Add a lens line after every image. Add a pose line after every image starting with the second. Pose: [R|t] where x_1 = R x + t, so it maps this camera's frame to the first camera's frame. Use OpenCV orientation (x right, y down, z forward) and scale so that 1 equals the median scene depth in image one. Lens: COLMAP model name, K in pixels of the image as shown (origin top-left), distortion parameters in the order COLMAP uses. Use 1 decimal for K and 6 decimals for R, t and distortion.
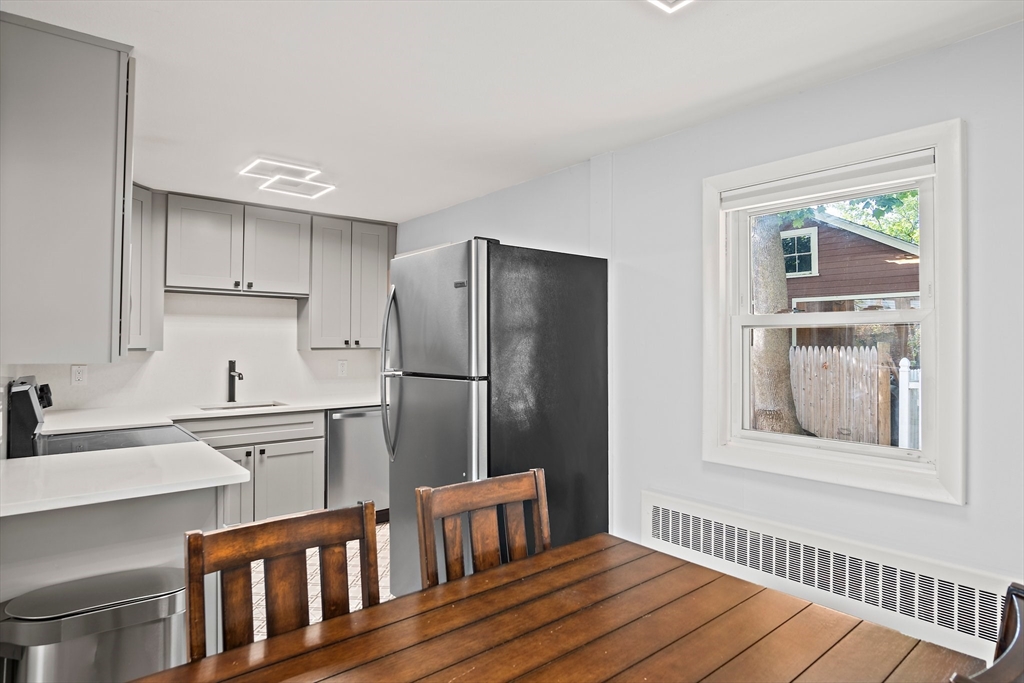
lens RADIAL K [[572.1, 0, 516.2], [0, 572.1, 334.4], [0, 0, 1]] dist [-0.031539, 0.009087]
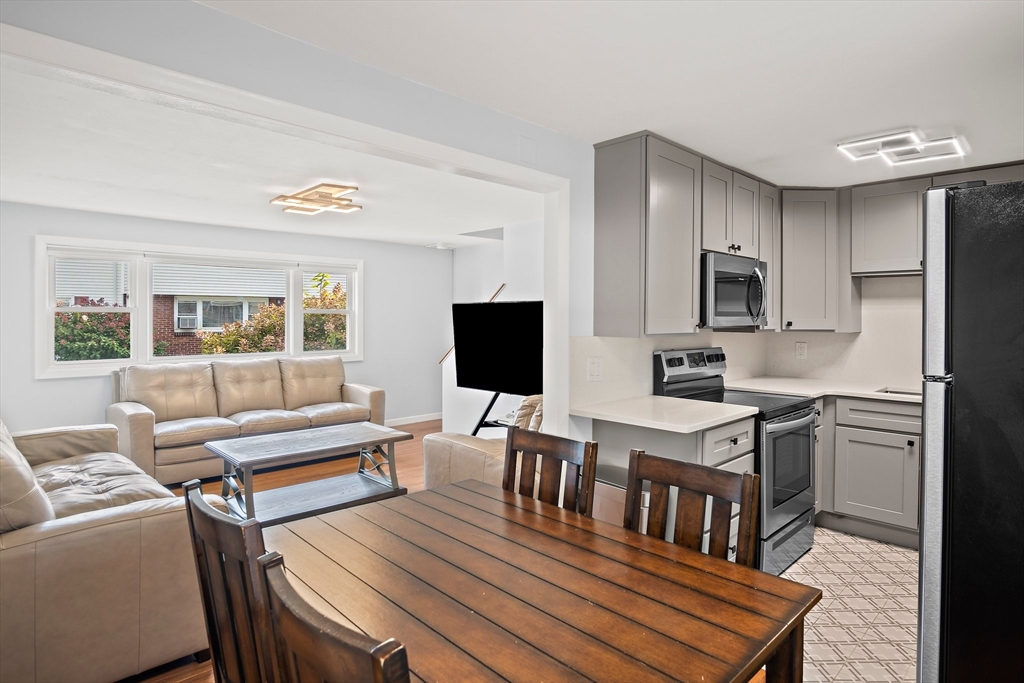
lens RADIAL K [[572.1, 0, 511.0], [0, 572.1, 314.8], [0, 0, 1]] dist [-0.031539, 0.009087]
pose [[0.057044, -0.007429, -0.998344, 0.550233], [0.008568, 0.999939, -0.006951, -0.004310], [0.998335, -0.008158, 0.057104, 0.359696]]
